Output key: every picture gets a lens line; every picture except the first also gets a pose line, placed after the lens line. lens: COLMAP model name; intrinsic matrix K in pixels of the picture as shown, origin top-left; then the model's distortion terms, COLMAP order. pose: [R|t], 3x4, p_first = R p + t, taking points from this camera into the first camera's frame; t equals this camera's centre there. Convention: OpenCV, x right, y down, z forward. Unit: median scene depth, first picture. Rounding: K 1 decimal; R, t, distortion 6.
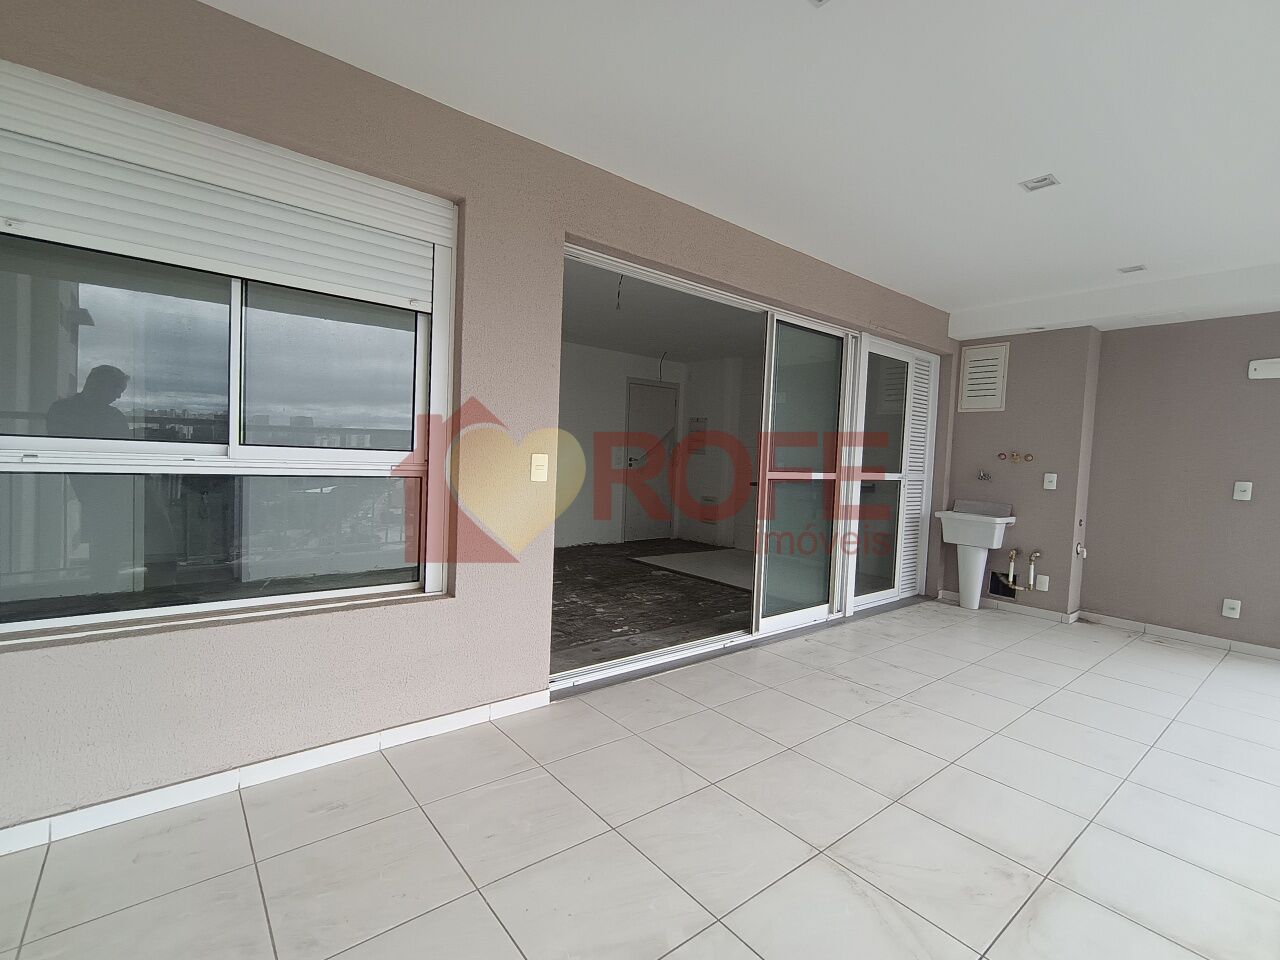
lens RADIAL K [[584.8, 0, 643.3], [0, 584.8, 479.5], [0, 0, 1]] dist [0.002852, 0.001186]
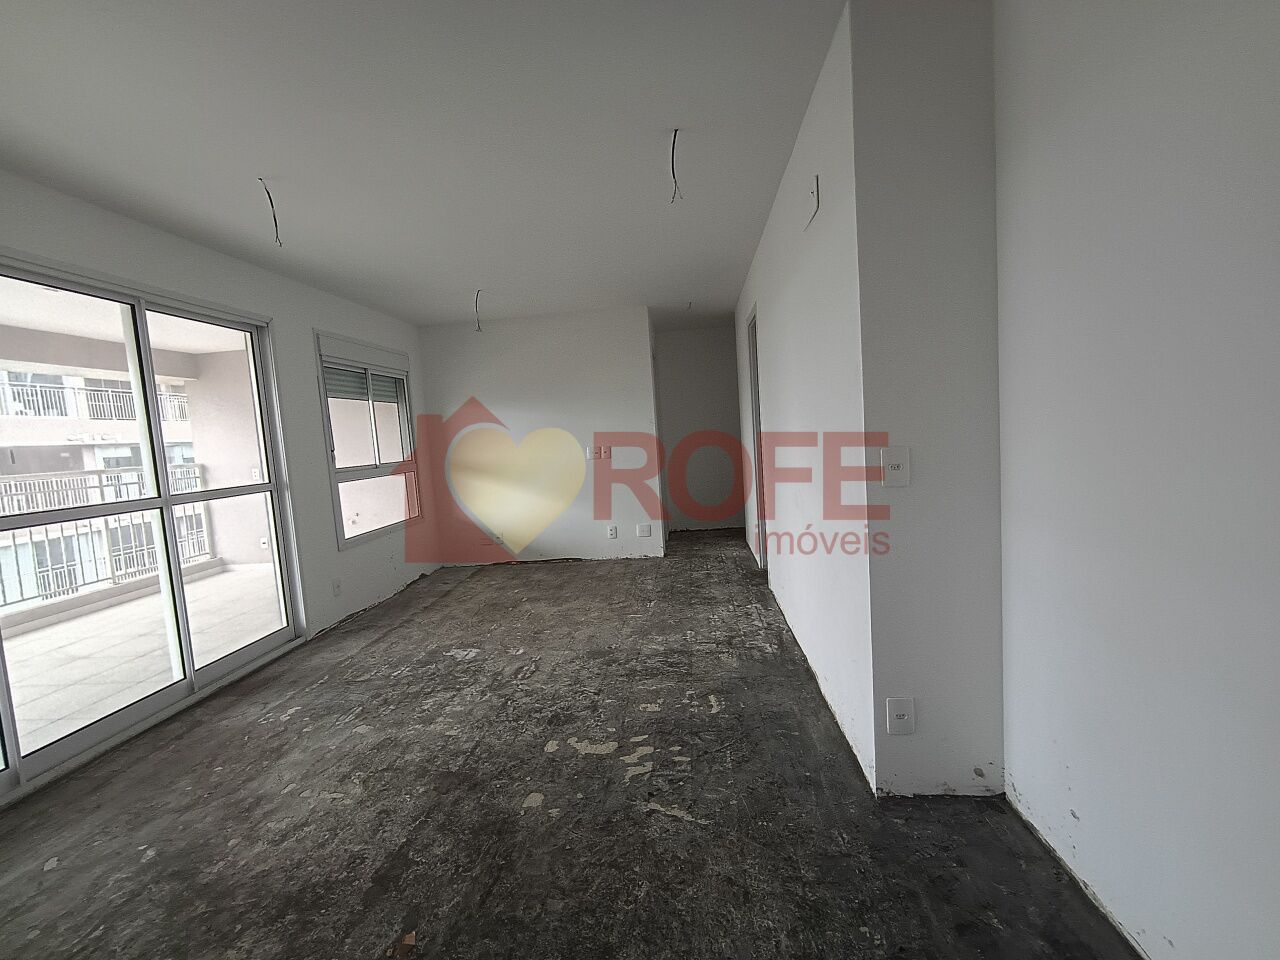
lens RADIAL K [[584.8, 0, 643.3], [0, 584.8, 479.5], [0, 0, 1]] dist [0.002852, 0.001186]
pose [[-0.704019, 0.061936, -0.707475, 0.139483], [0.021684, 0.997600, 0.065758, -0.070288], [0.709850, 0.030954, -0.703673, 1.678988]]
